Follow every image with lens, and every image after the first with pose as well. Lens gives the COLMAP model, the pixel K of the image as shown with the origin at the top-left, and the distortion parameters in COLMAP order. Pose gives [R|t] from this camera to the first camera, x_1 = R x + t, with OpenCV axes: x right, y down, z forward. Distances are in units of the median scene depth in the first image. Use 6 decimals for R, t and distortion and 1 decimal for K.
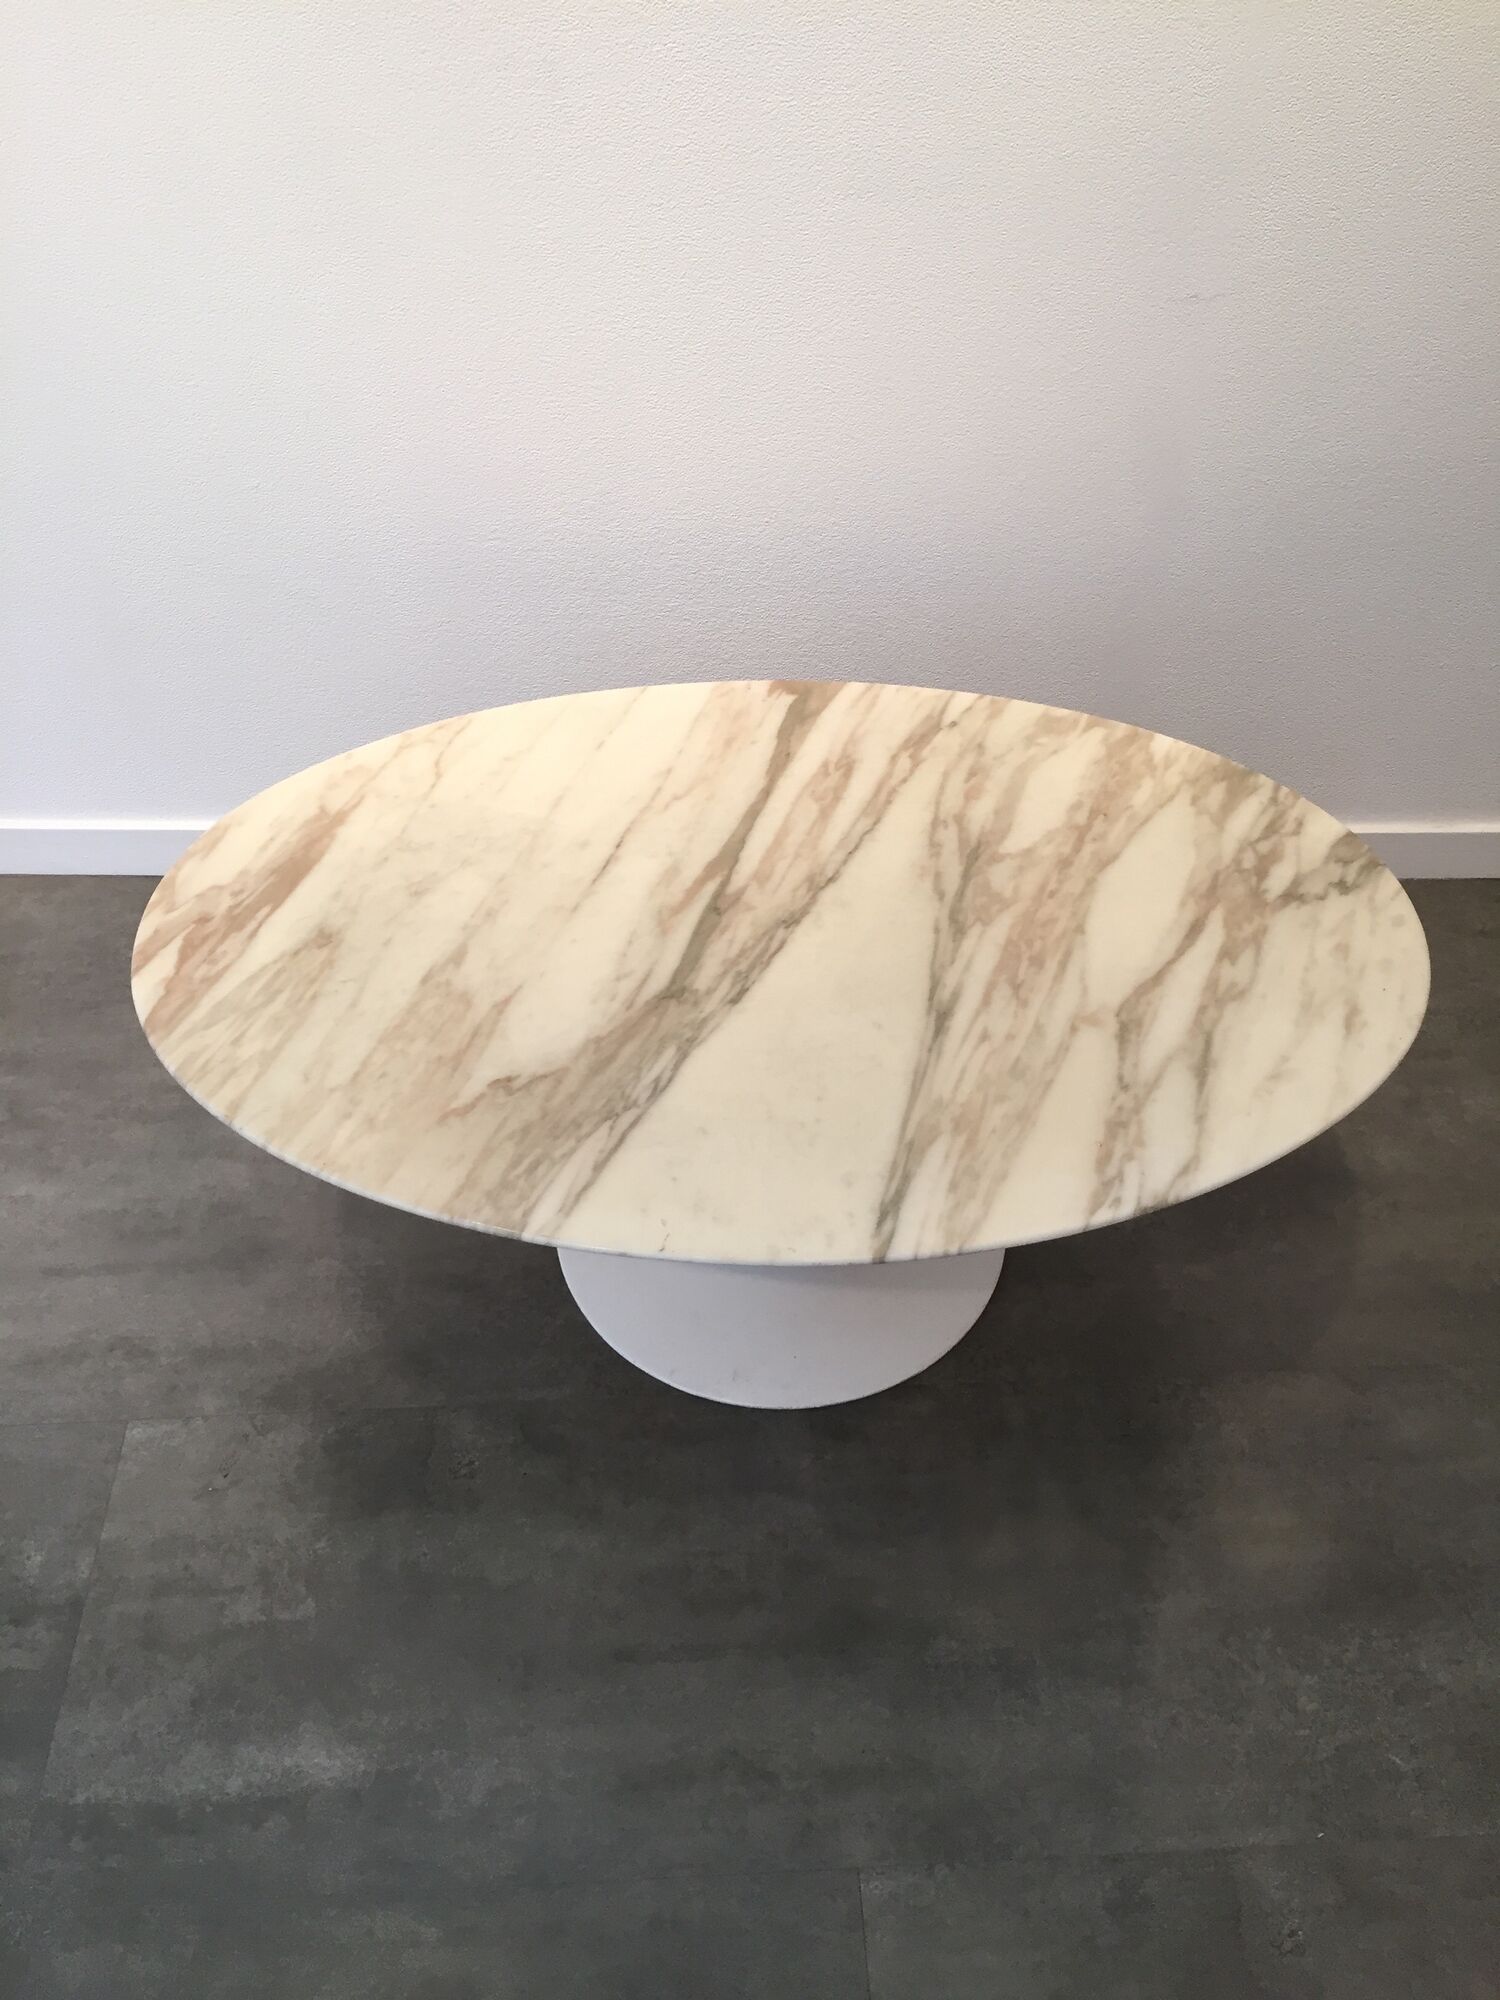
lens RADIAL K [[1717.4, 0, 746.7], [0, 1717.4, 1006.2], [0, 0, 1]] dist [0.075805, -0.113294]
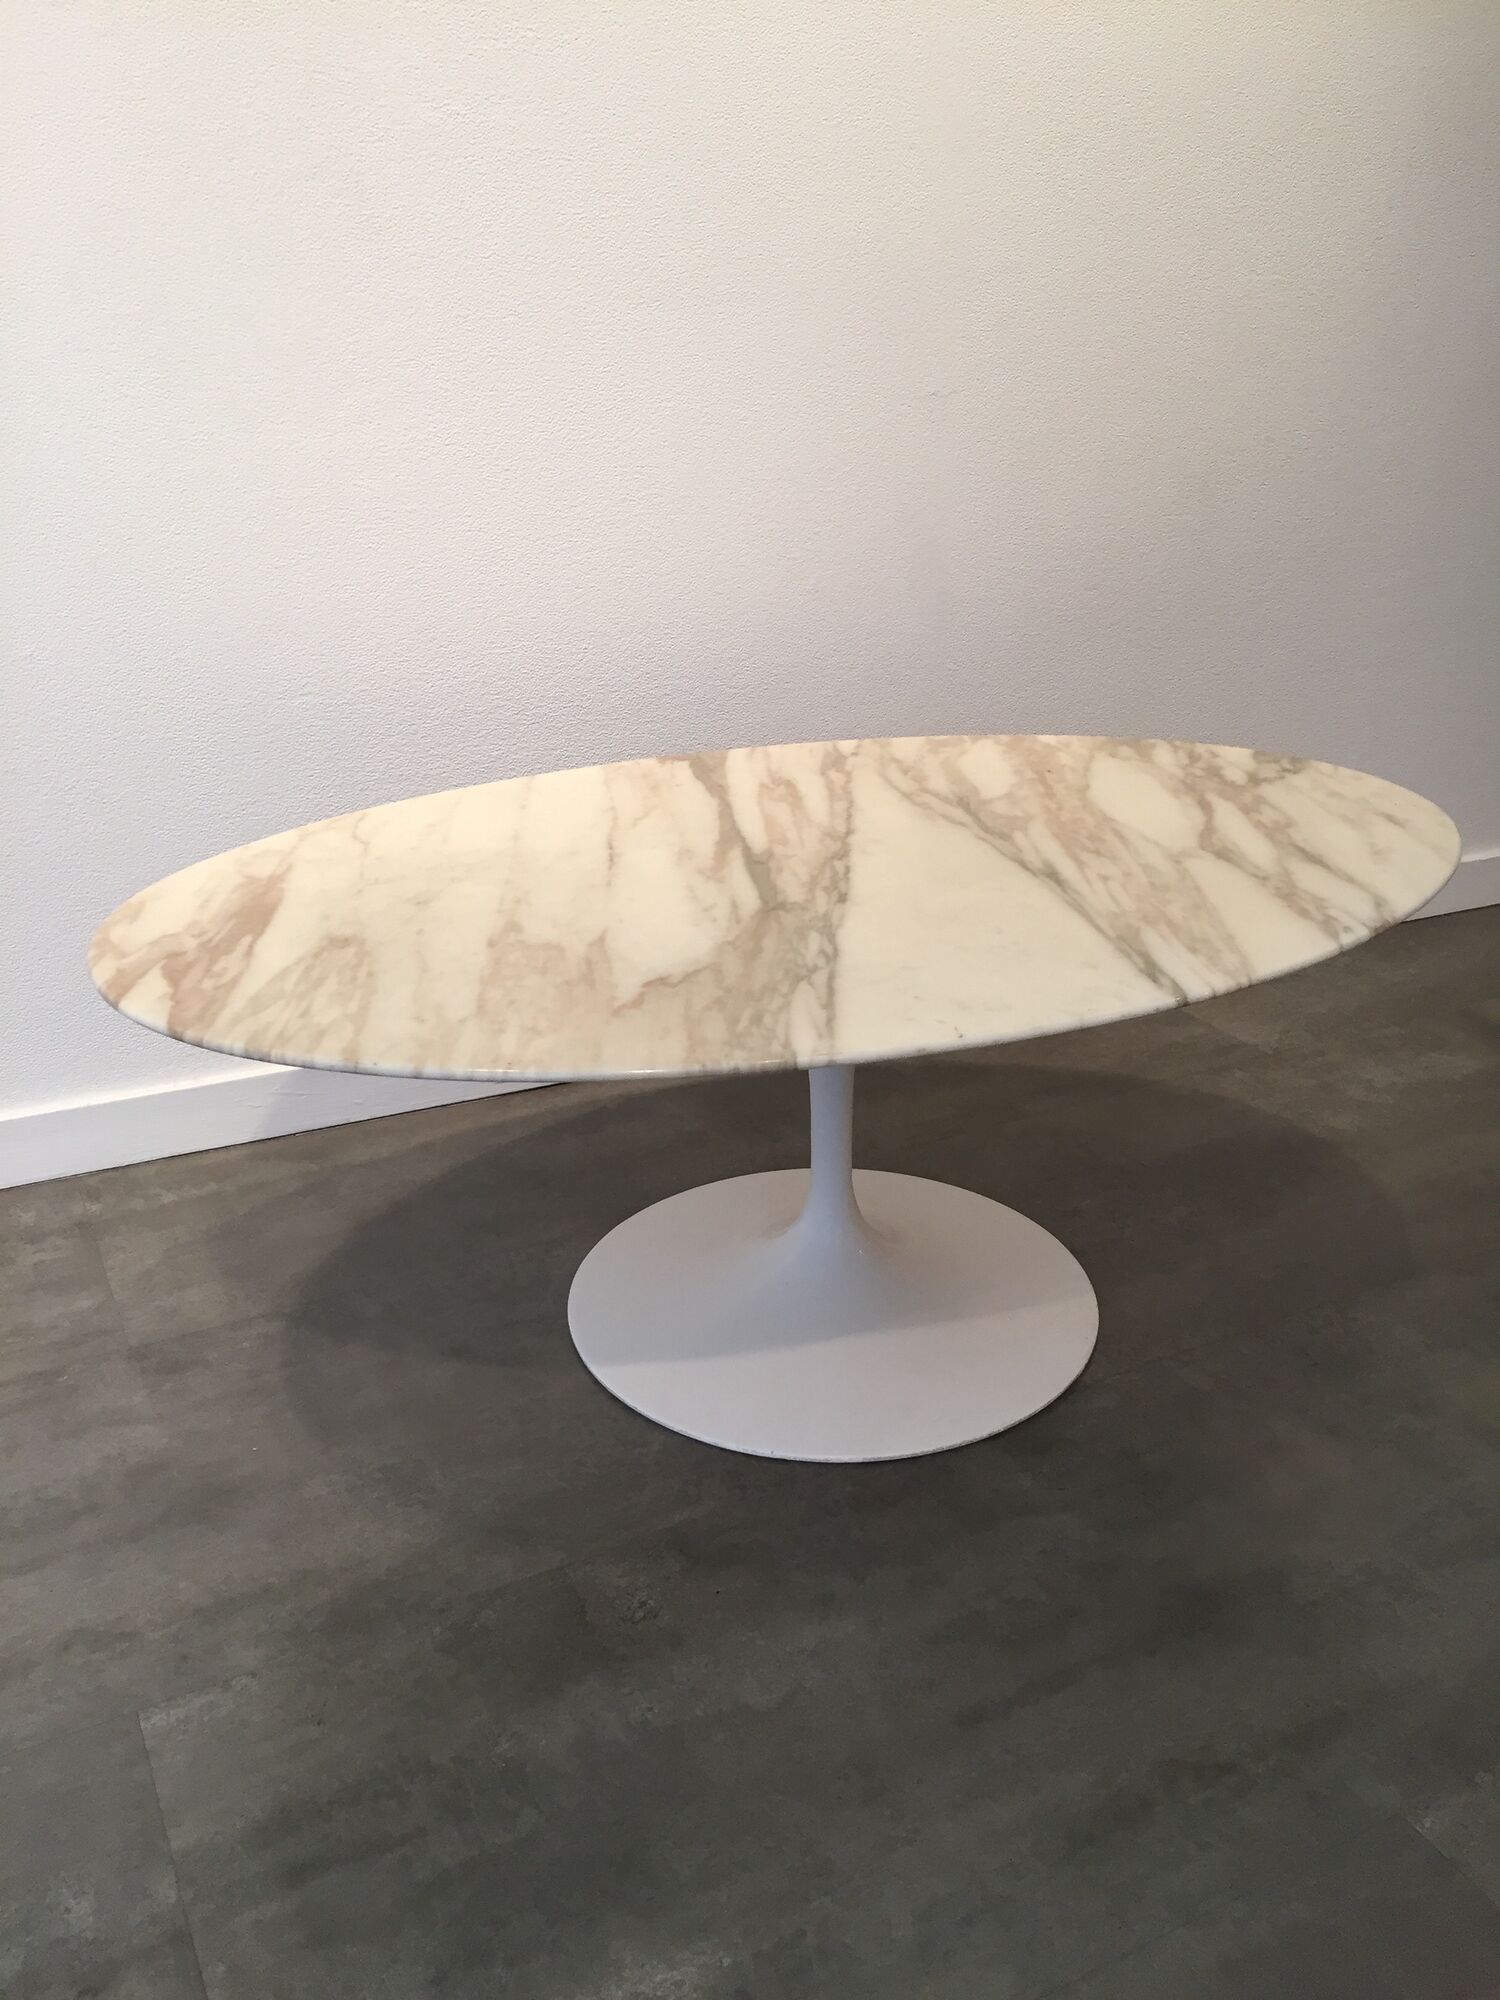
lens RADIAL K [[1717.4, 0, 751.0], [0, 1717.4, 1004.3], [0, 0, 1]] dist [0.075805, -0.113294]
pose [[0.910907, -0.165225, 0.378086, -0.375307], [0.297777, 0.897540, -0.325193, 0.304237], [-0.285617, 0.408805, 0.866776, 0.248718]]
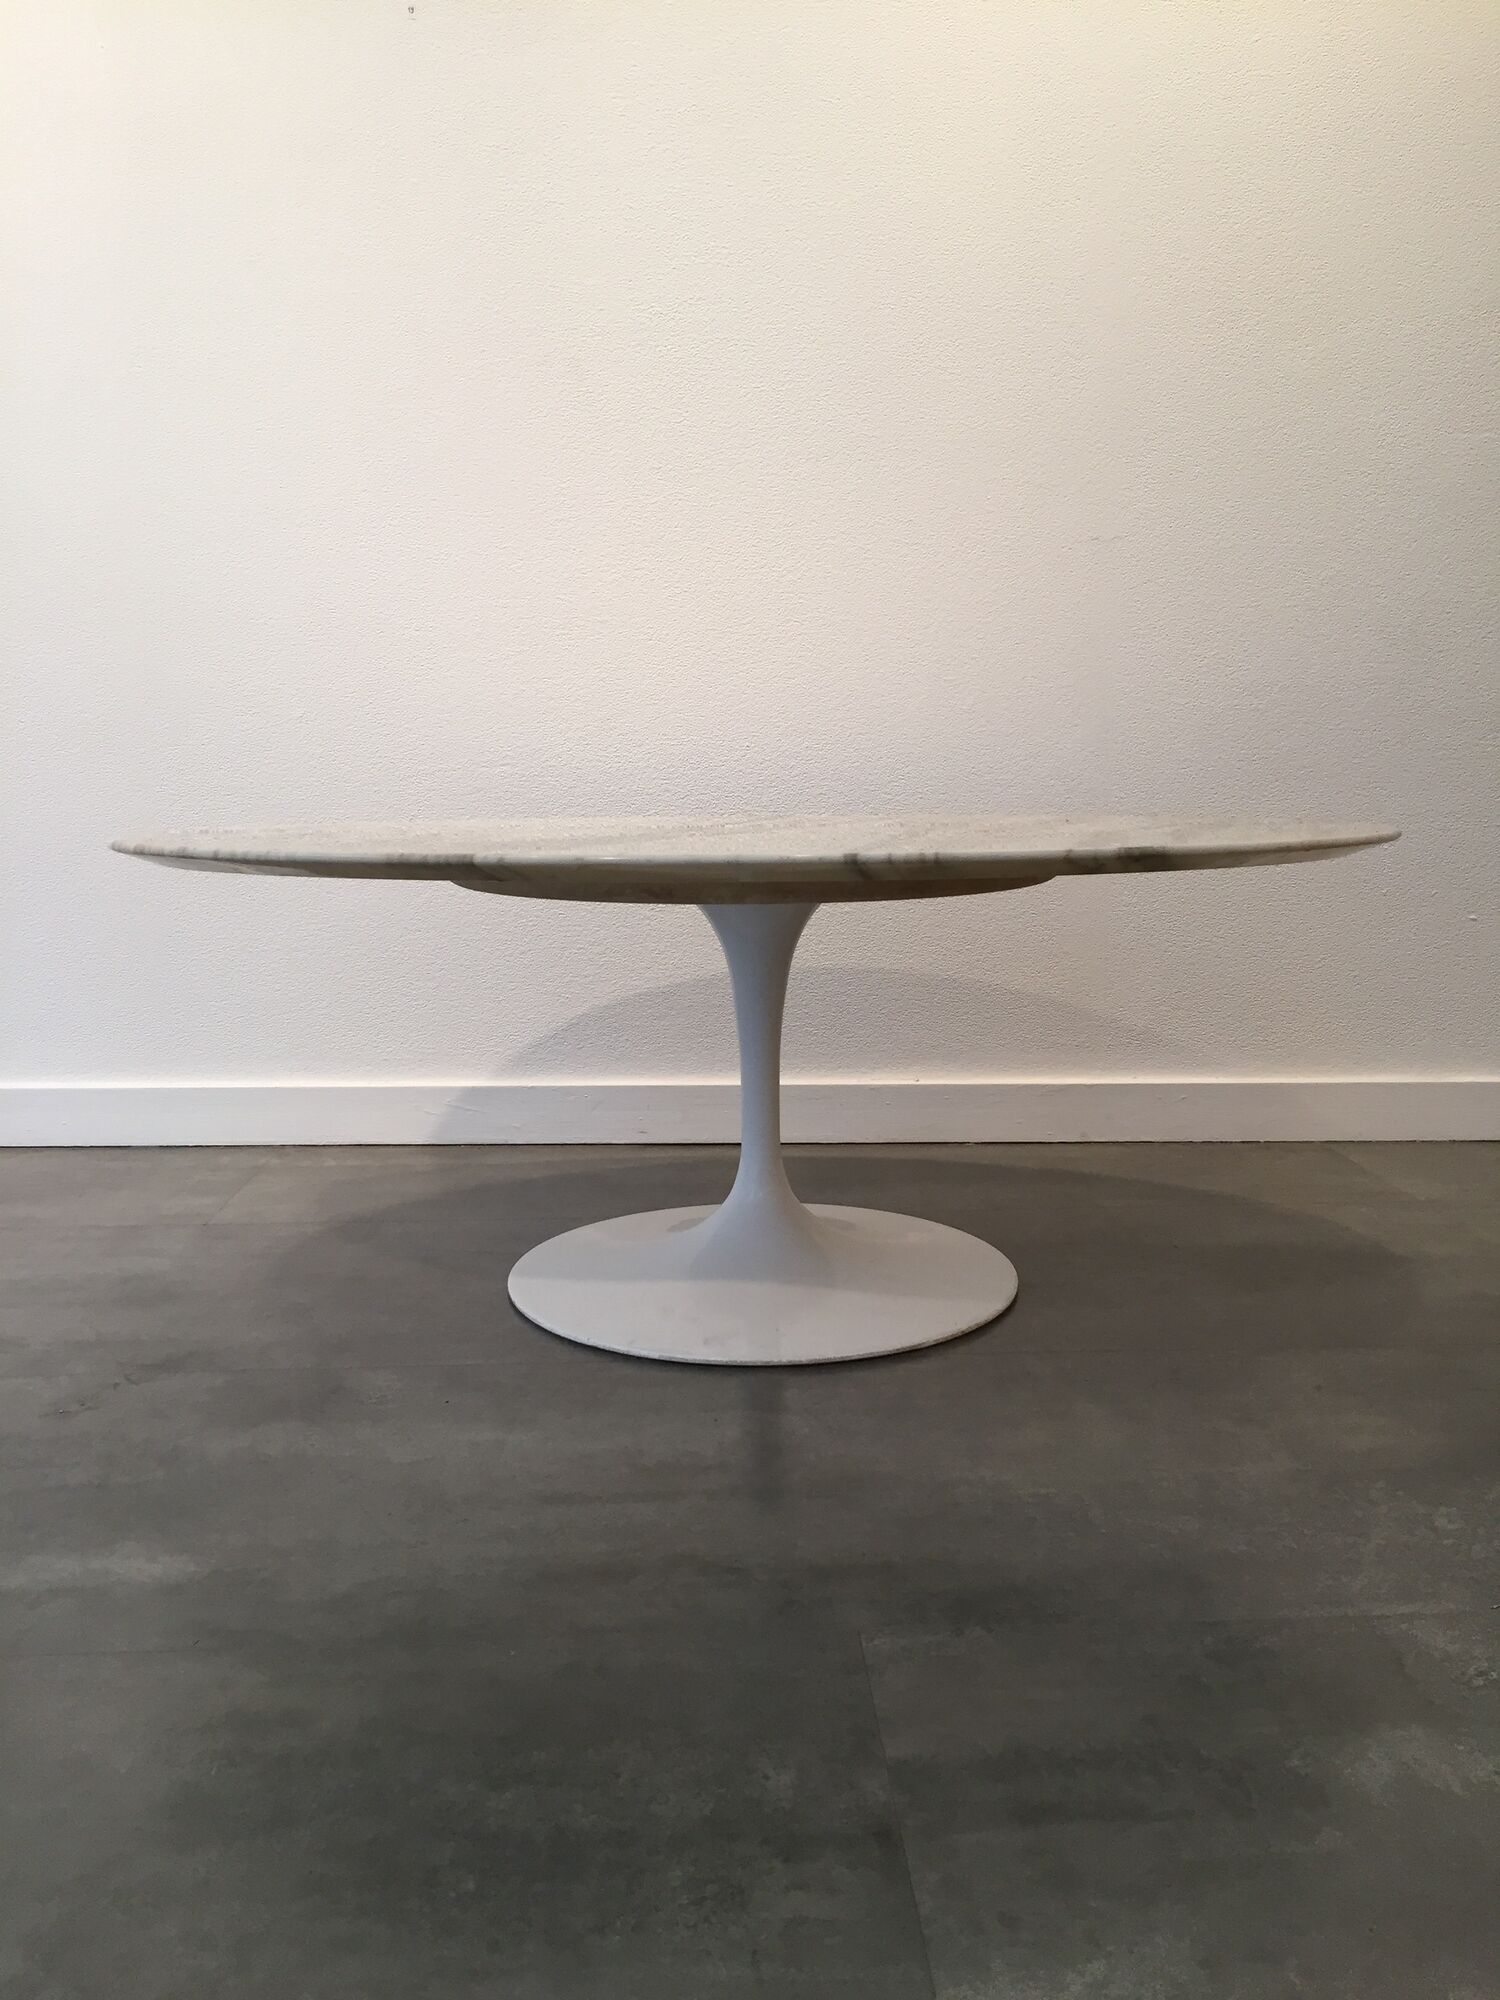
lens RADIAL K [[1717.4, 0, 743.8], [0, 1717.4, 1002.4], [0, 0, 1]] dist [0.075805, -0.113294]
pose [[0.999961, -0.004242, -0.007778, 0.020831], [-0.001201, 0.804939, -0.593356, 0.634079], [0.008777, 0.593342, 0.804903, 0.238449]]
